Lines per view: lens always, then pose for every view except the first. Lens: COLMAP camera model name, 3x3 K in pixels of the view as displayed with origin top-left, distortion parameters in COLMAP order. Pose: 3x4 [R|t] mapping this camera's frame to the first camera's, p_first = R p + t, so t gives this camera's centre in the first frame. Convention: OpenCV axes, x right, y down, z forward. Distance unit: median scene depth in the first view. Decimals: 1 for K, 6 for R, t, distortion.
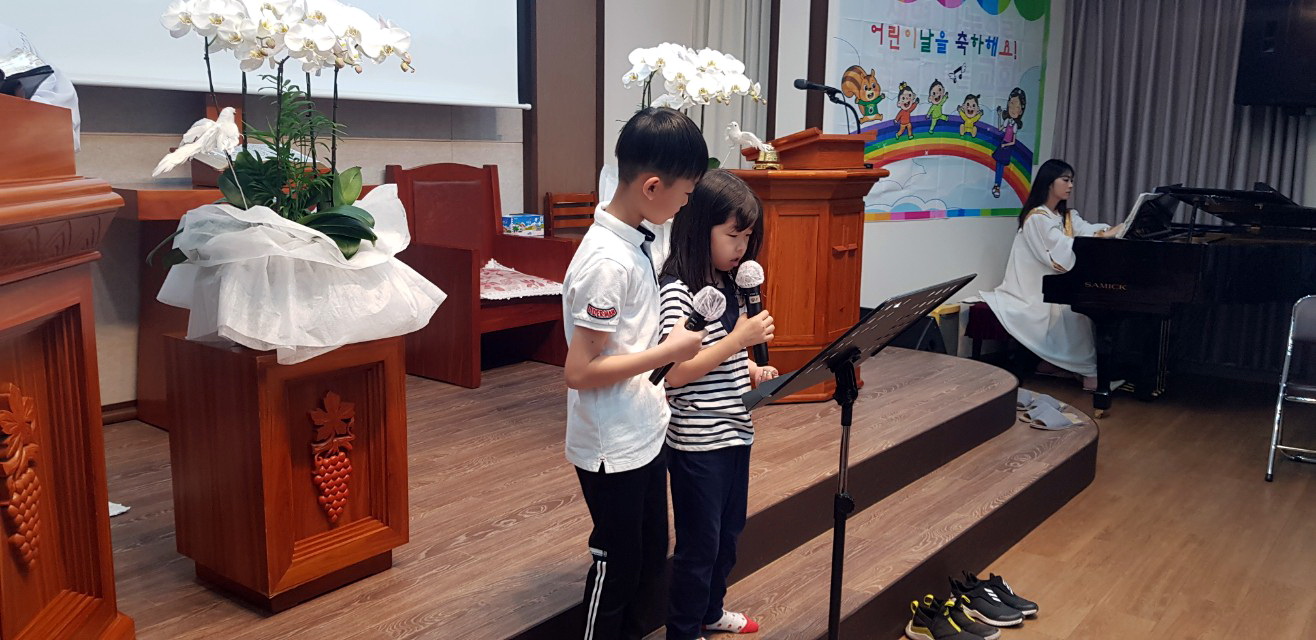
lens RADIAL K [[1036.5, 0, 653.1], [0, 1036.5, 314.6], [0, 0, 1]] dist [0.060731, -0.118283]
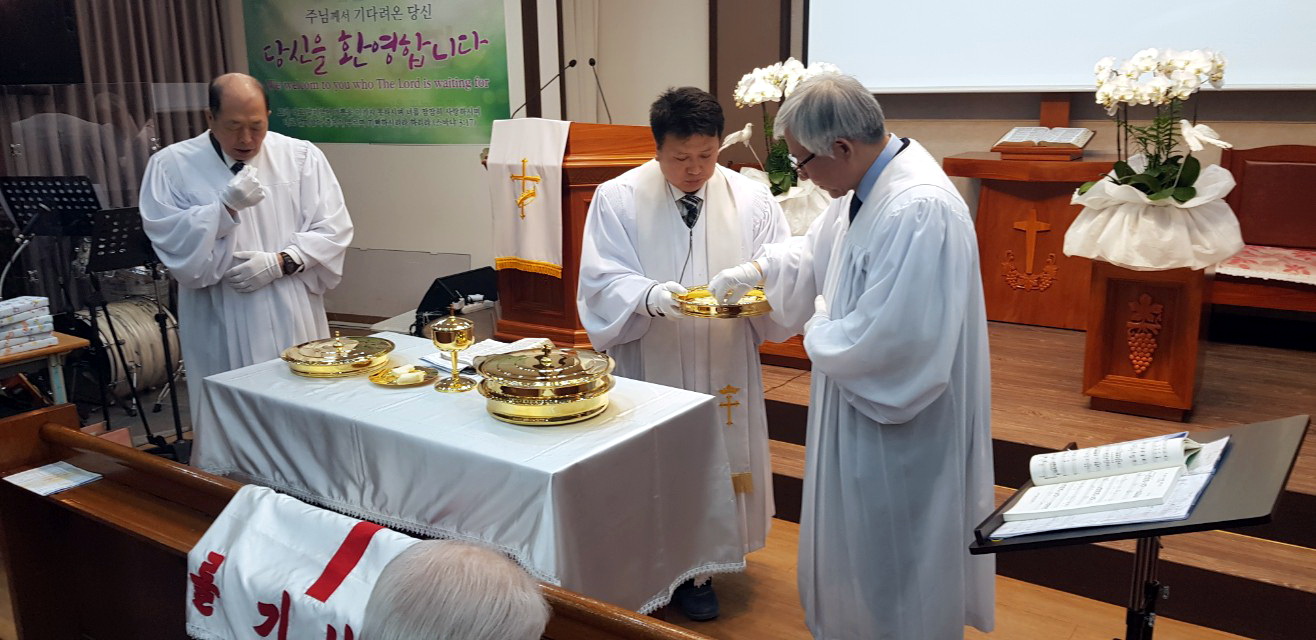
lens RADIAL K [[1036.5, 0, 651.6], [0, 1036.5, 318.7], [0, 0, 1]] dist [0.060731, -0.118283]
pose [[0.057853, 0.202978, -0.977473, 1.188190], [-0.142212, 0.970803, 0.193176, -0.127269], [0.988144, 0.127832, 0.085030, 0.443130]]
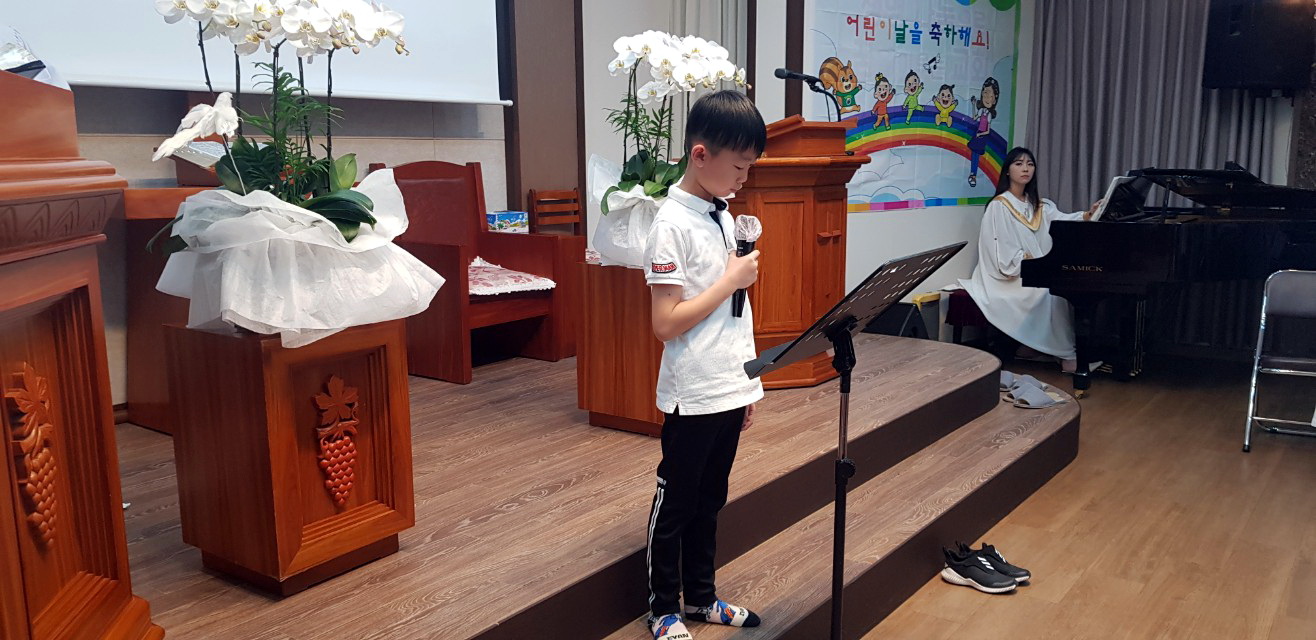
lens RADIAL K [[1036.5, 0, 660.1], [0, 1036.5, 332.1], [0, 0, 1]] dist [0.060731, -0.118283]
pose [[0.999165, -0.028410, 0.029354, -0.016767], [0.028139, 0.999558, 0.009607, 0.022124], [-0.029614, -0.008773, 0.999523, -0.010756]]
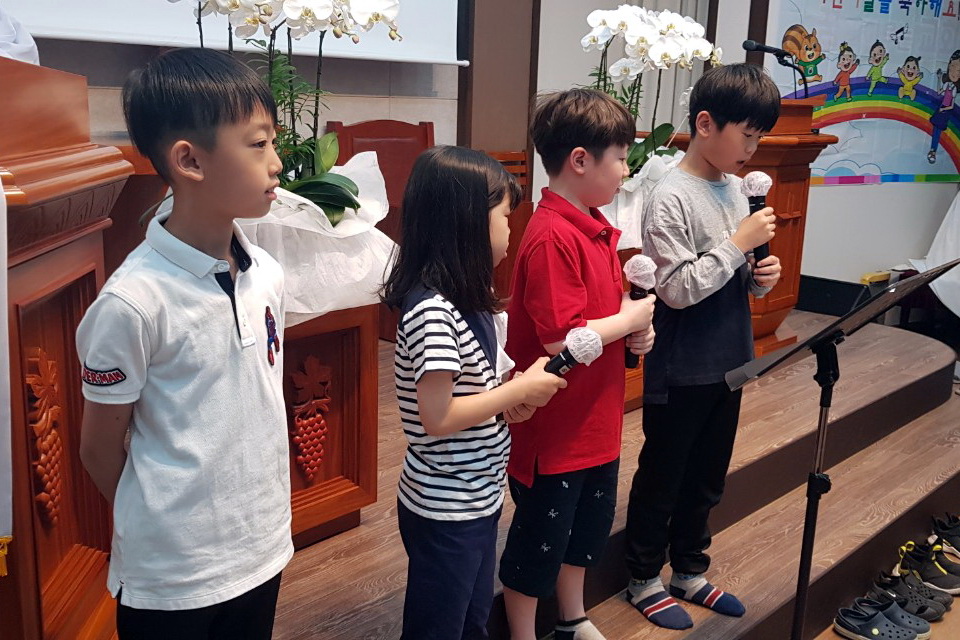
lens RADIAL K [[1037.2, 0, 500.1], [0, 1037.2, 329.3], [0, 0, 1]] dist [0.020609, 0.000000]
pose [[0.998670, 0.028980, -0.042648, -0.058621], [-0.026291, 0.997709, 0.062331, -0.014550], [0.044357, -0.061127, 0.997144, -0.003302]]
